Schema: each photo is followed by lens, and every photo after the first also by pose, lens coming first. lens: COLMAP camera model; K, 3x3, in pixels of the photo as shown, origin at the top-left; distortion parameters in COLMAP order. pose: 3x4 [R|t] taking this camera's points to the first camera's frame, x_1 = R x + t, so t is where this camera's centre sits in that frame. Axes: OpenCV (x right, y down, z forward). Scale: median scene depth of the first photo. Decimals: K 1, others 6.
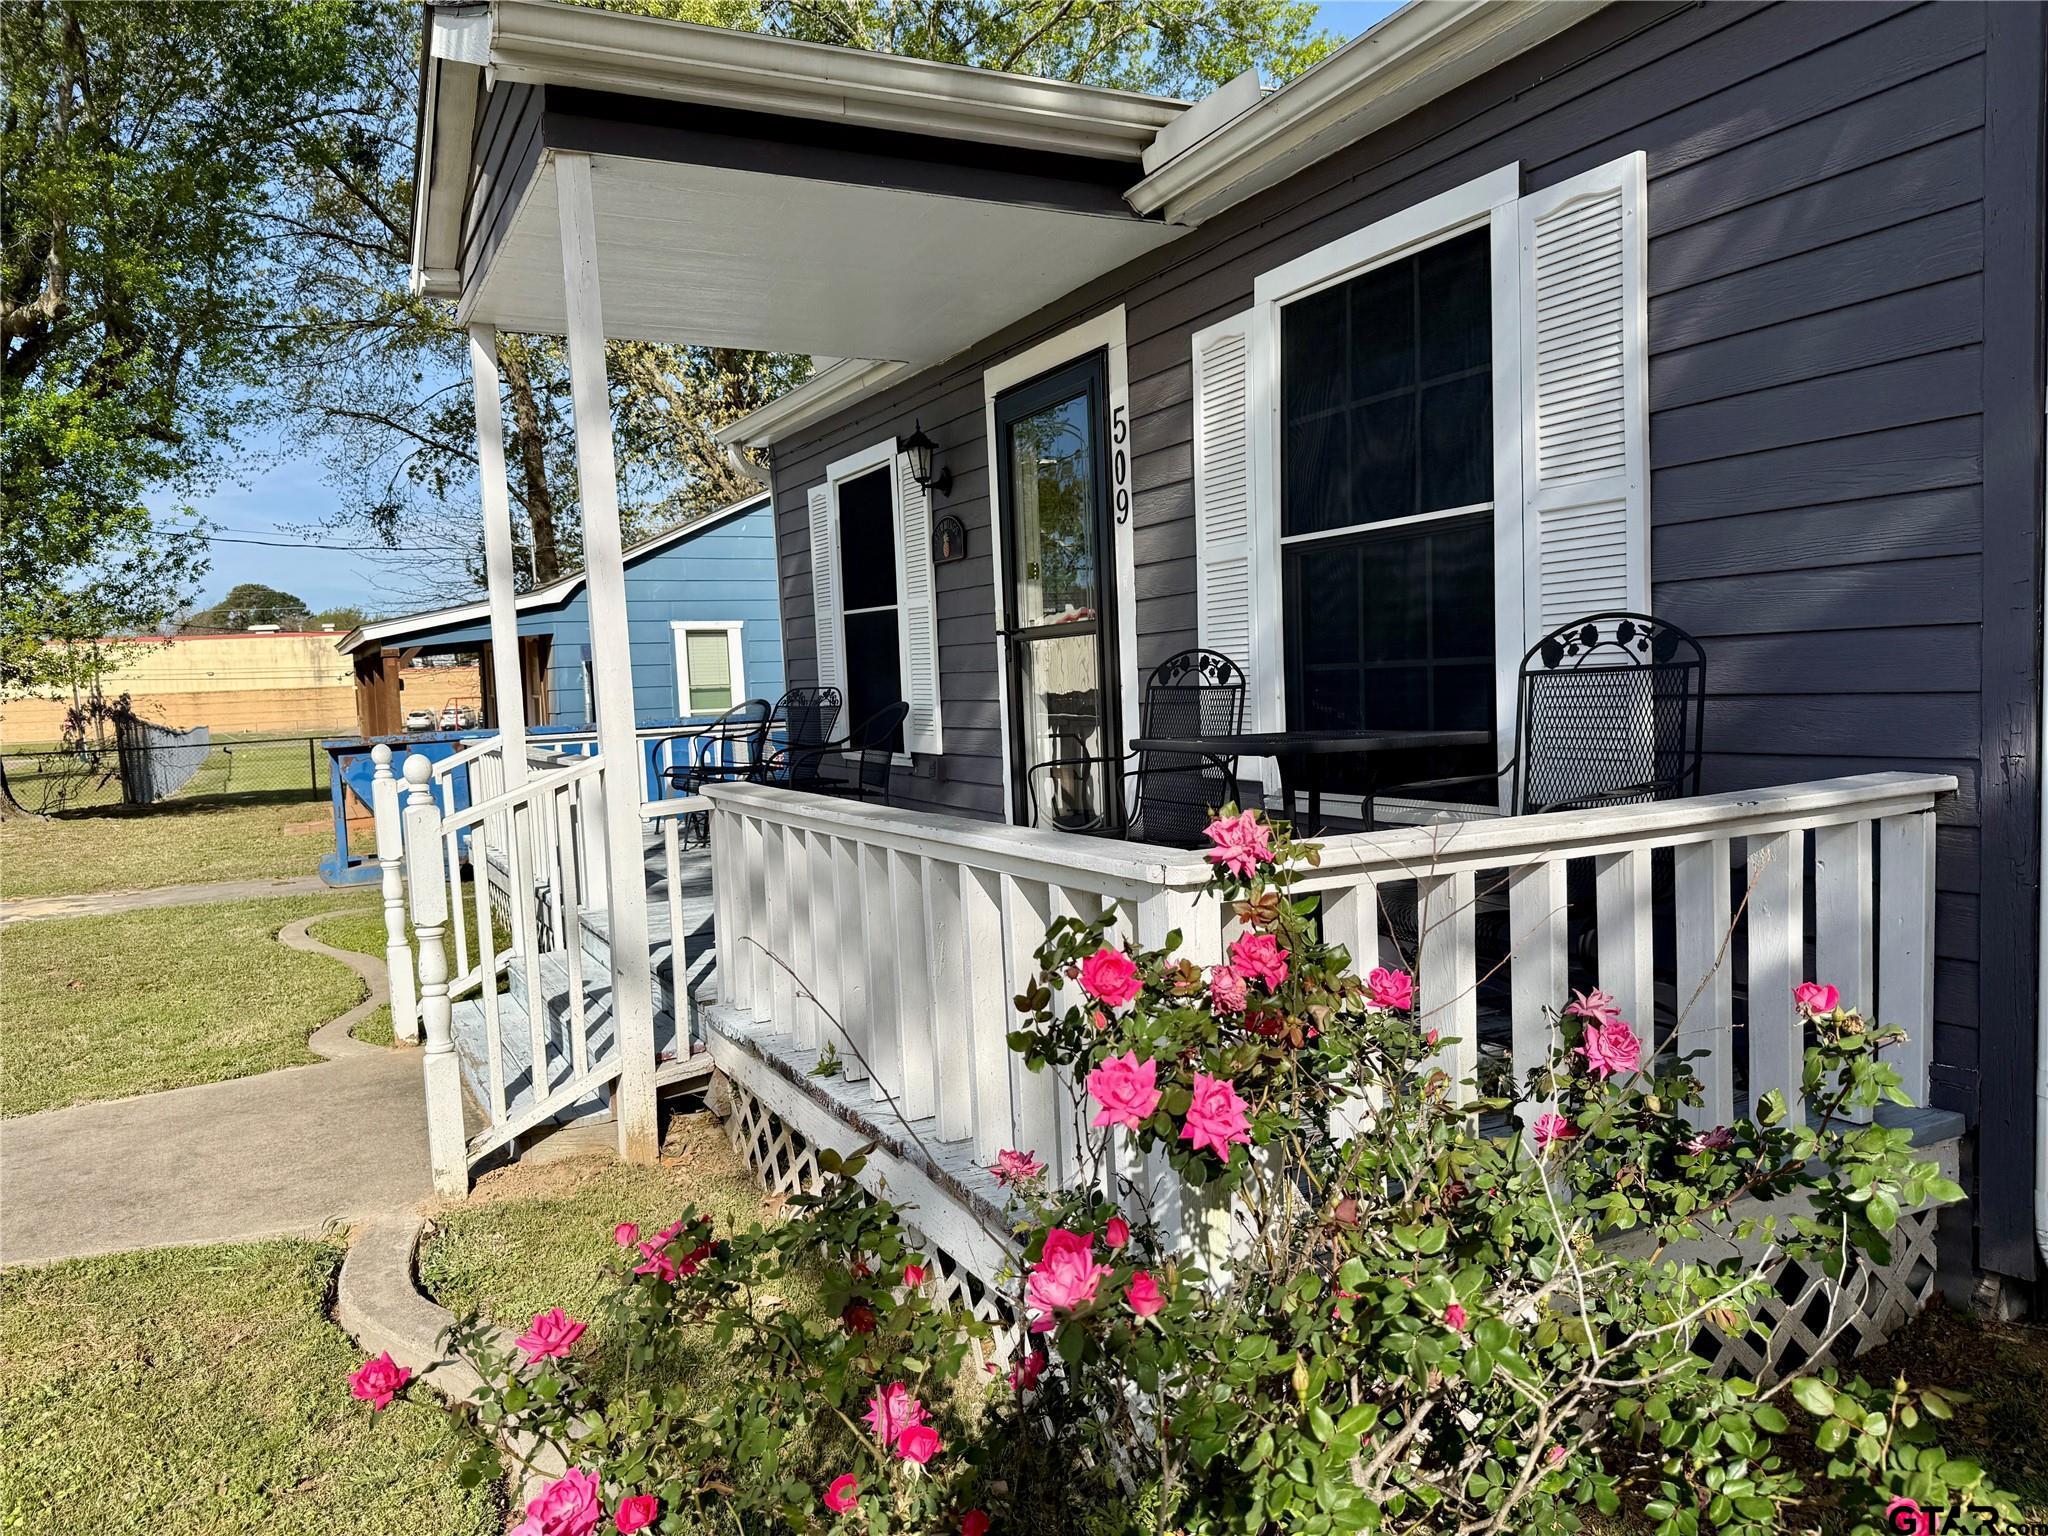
lens RADIAL K [[1424.7, 0, 1033.6], [0, 1424.7, 776.3], [0, 0, 1]] dist [0.180949, -0.318888]
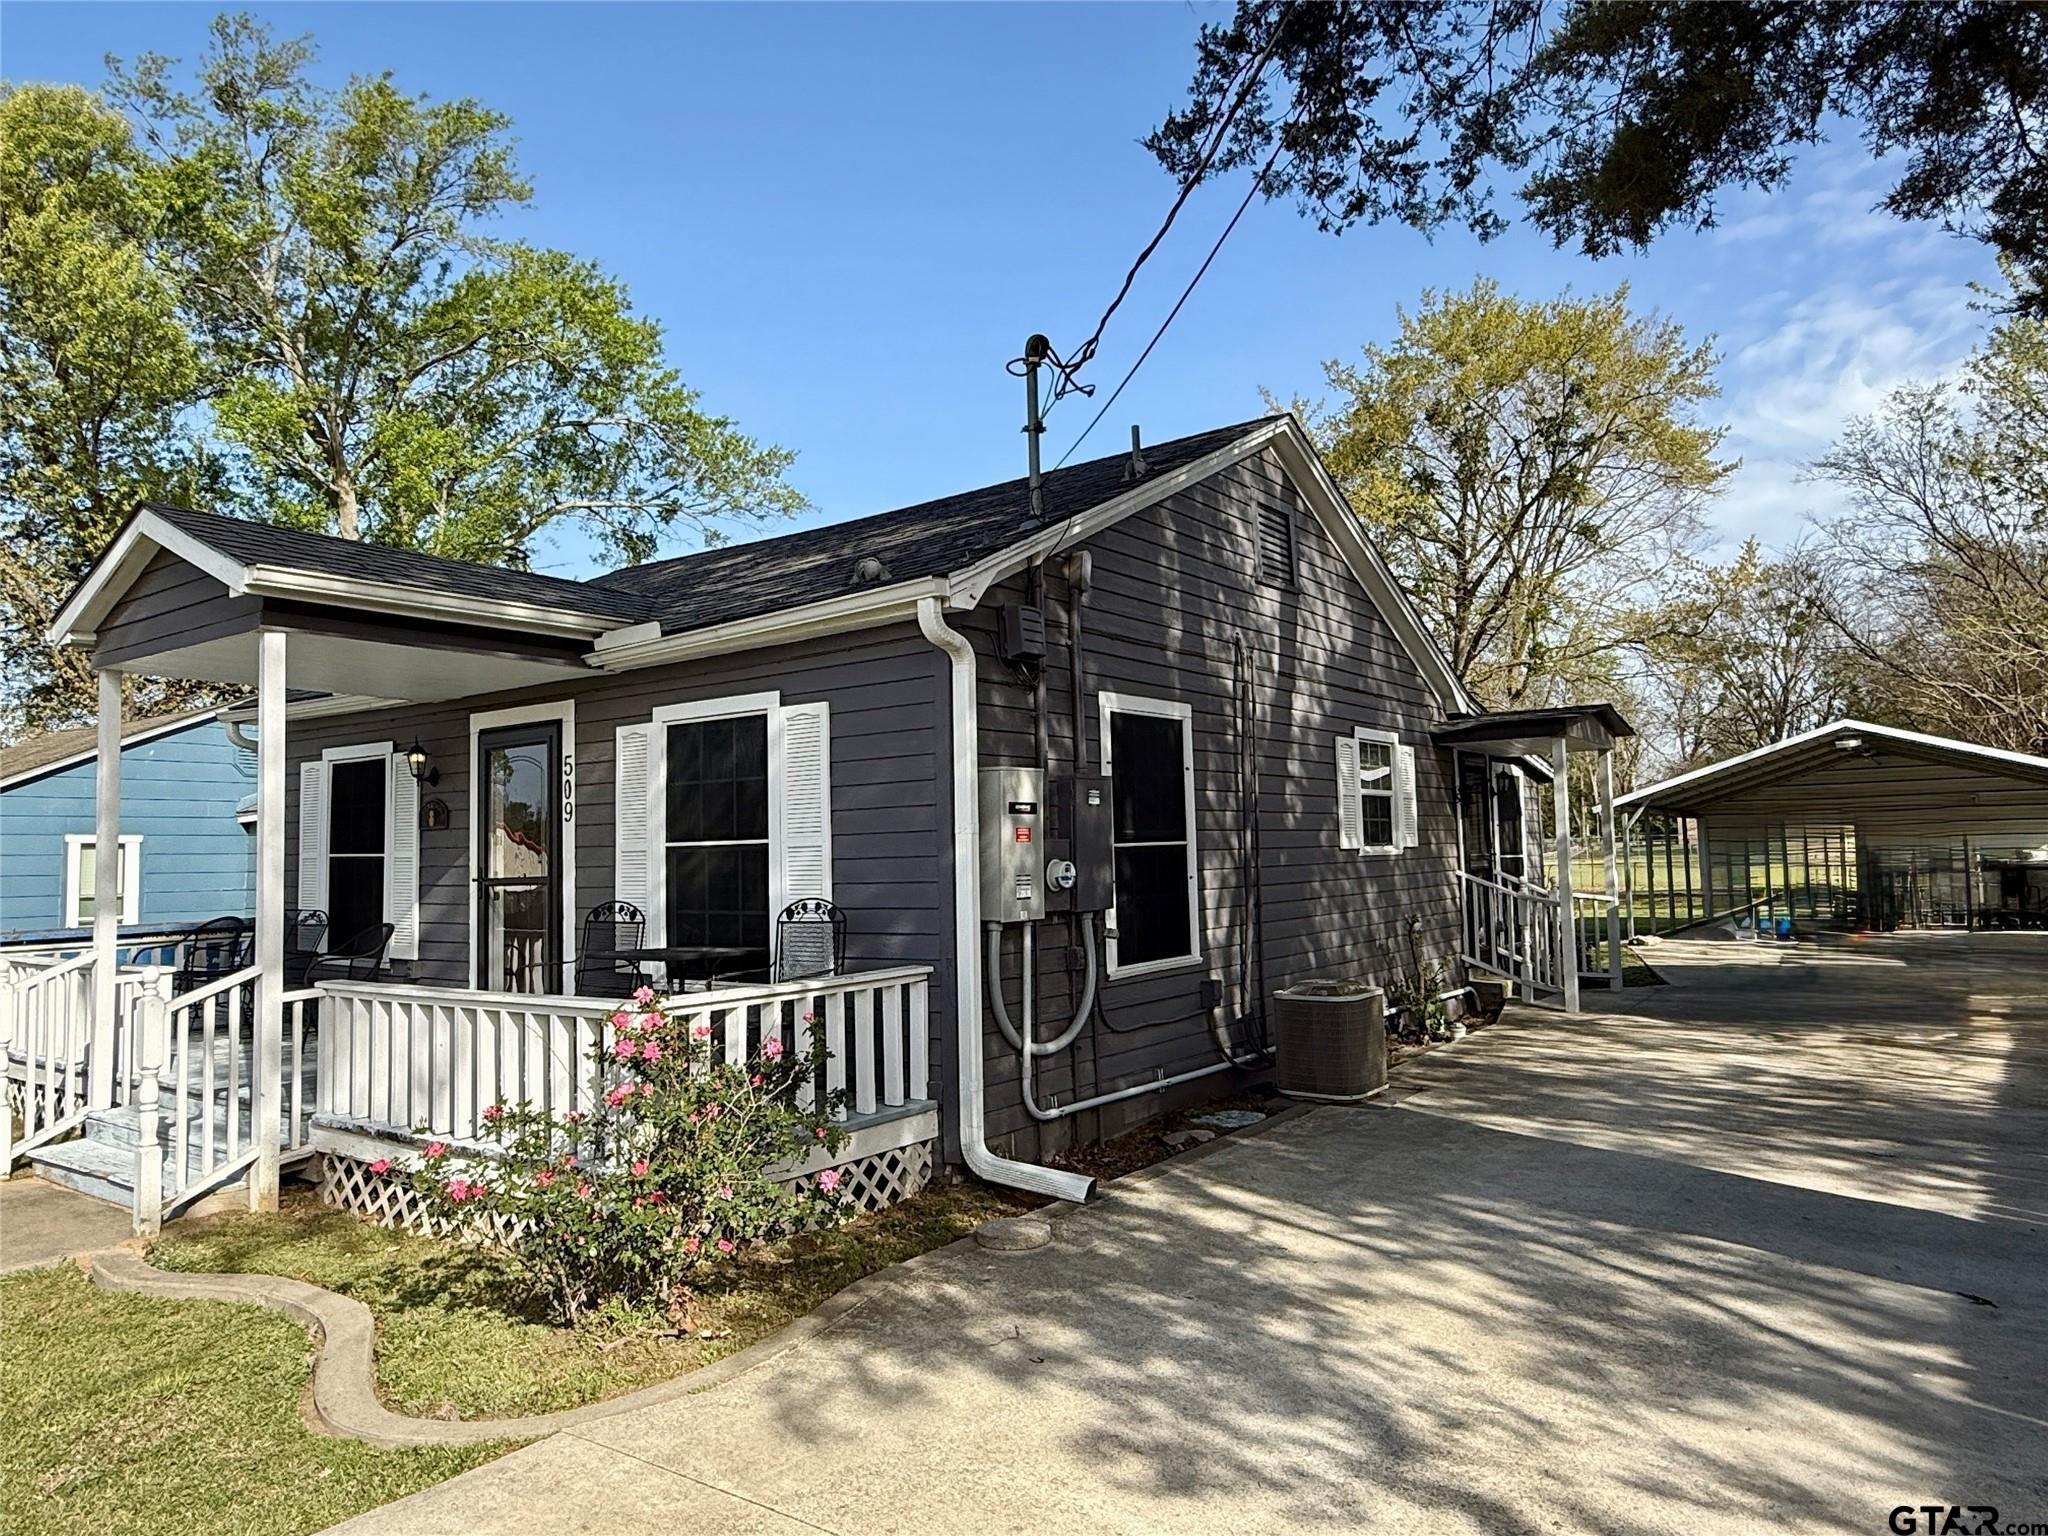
lens RADIAL K [[1297.8, 0, 1024.0], [0, 1297.8, 768.0], [0, 0, 1]] dist [-0.002592, -0.000950]
pose [[0.896102, 0.051597, 0.440839, -0.165717], [0.016835, 0.988554, -0.149924, -0.000531], [-0.443529, 0.141769, 0.884977, -0.745795]]
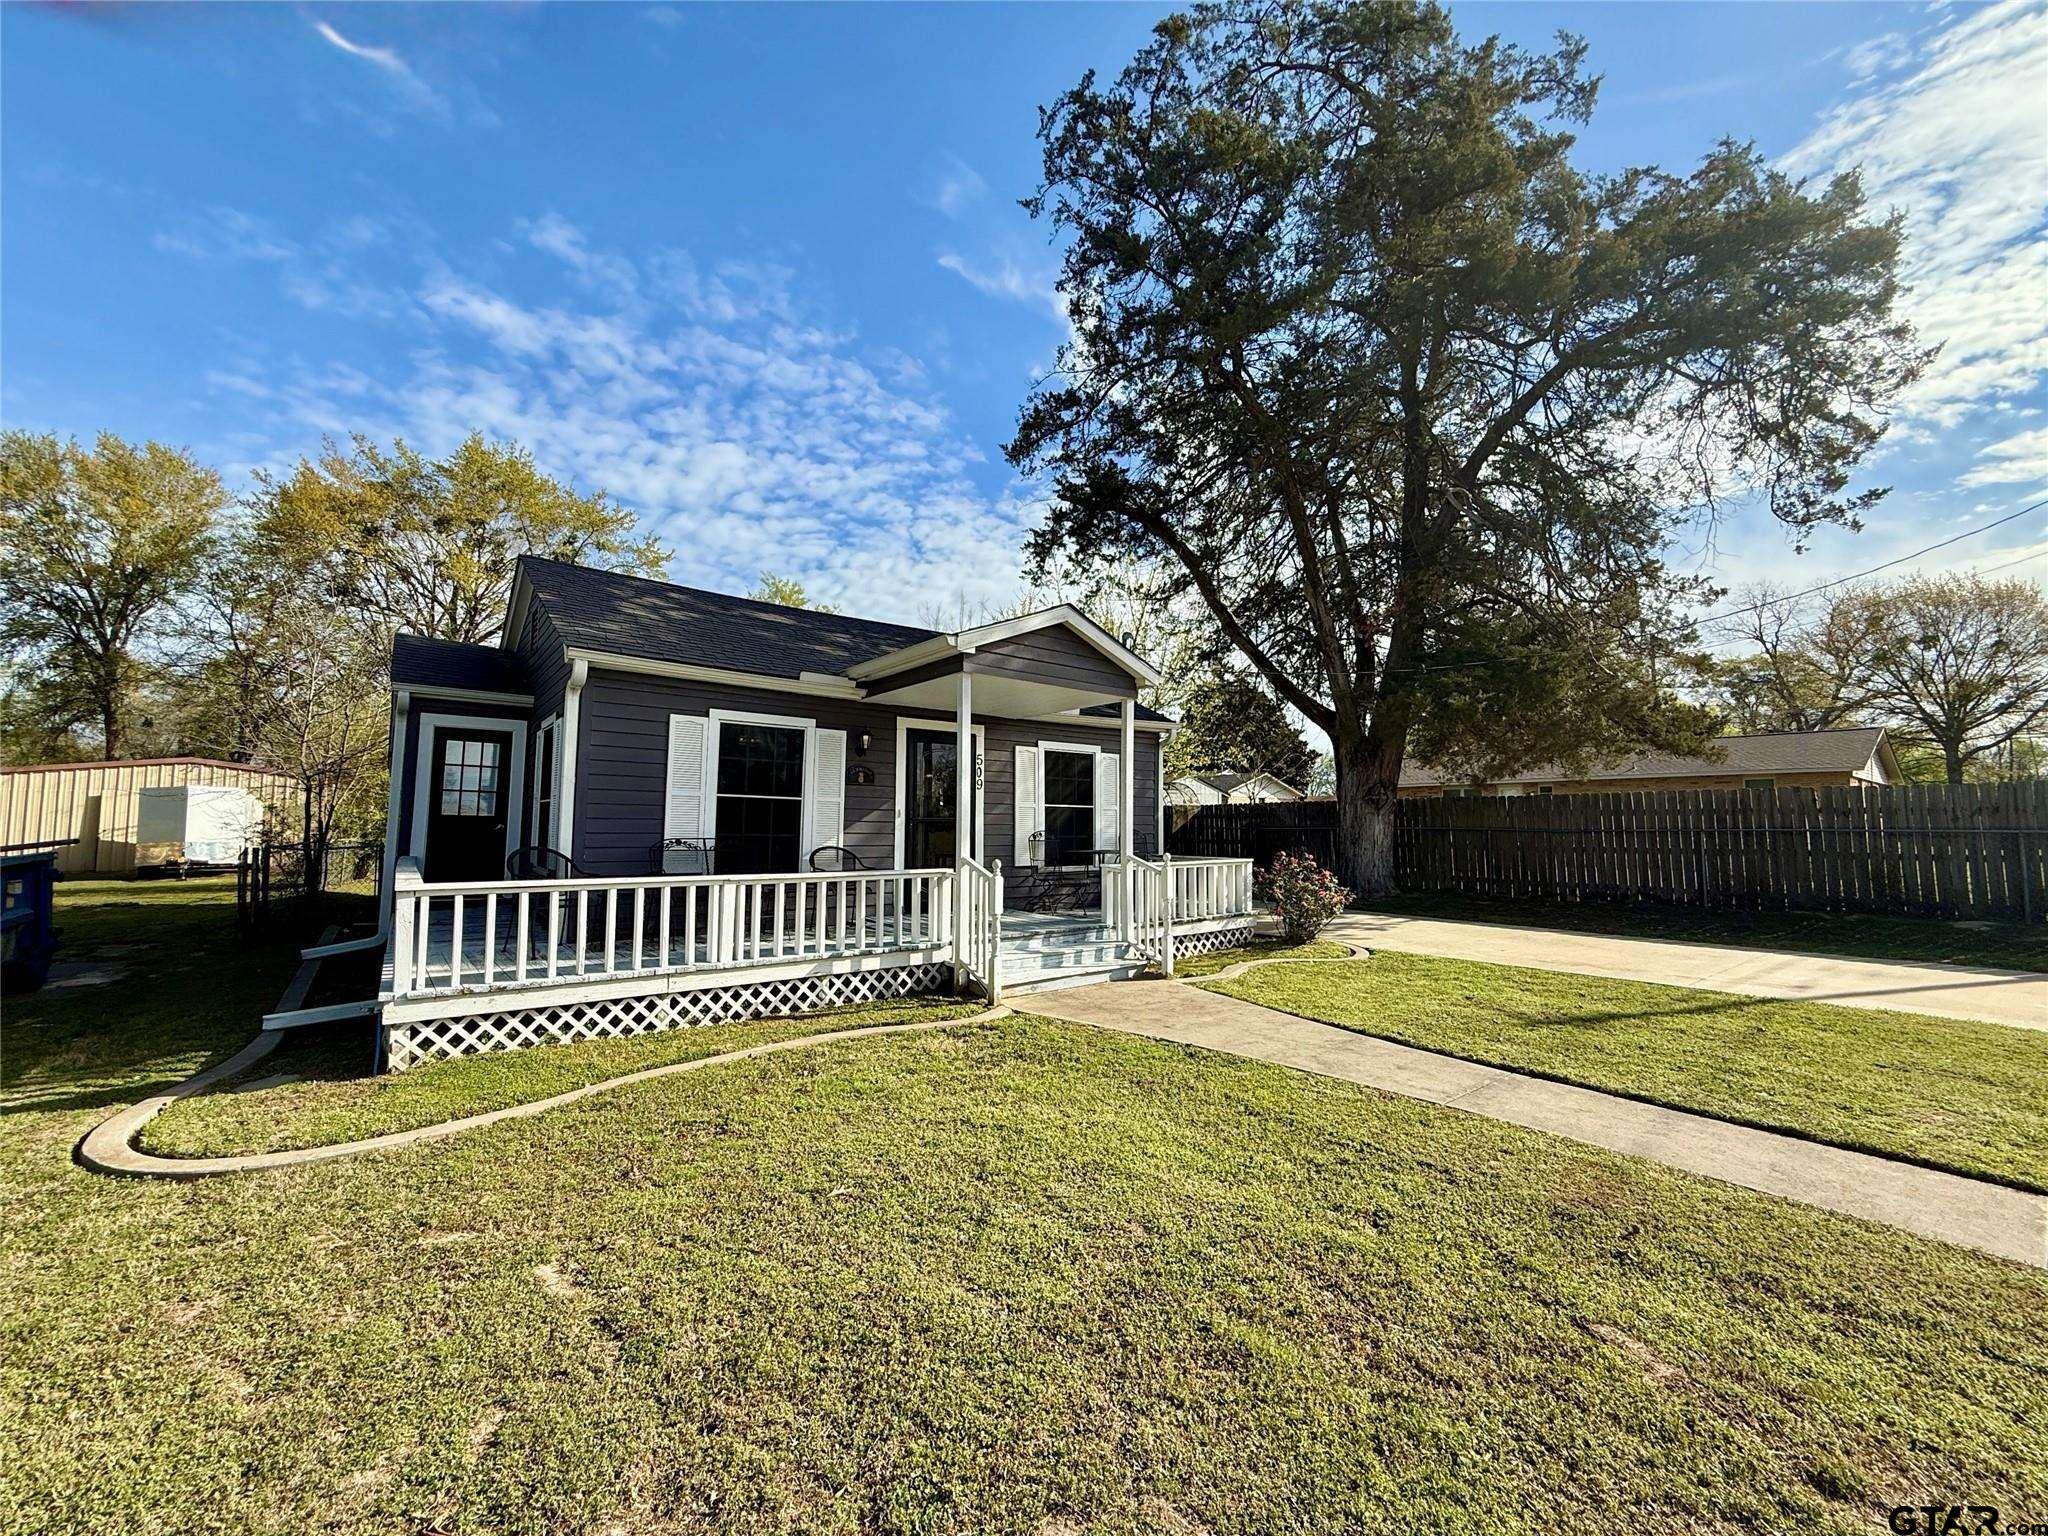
lens RADIAL K [[813.4, 0, 1014.3], [0, 813.4, 772.4], [0, 0, 1]] dist [0.009891, 0.000277]
pose [[-0.175310, 0.106107, 0.978779, -2.141506], [0.070129, 0.992996, -0.095087, -0.044752], [-0.982012, 0.051971, -0.181523, 1.546583]]
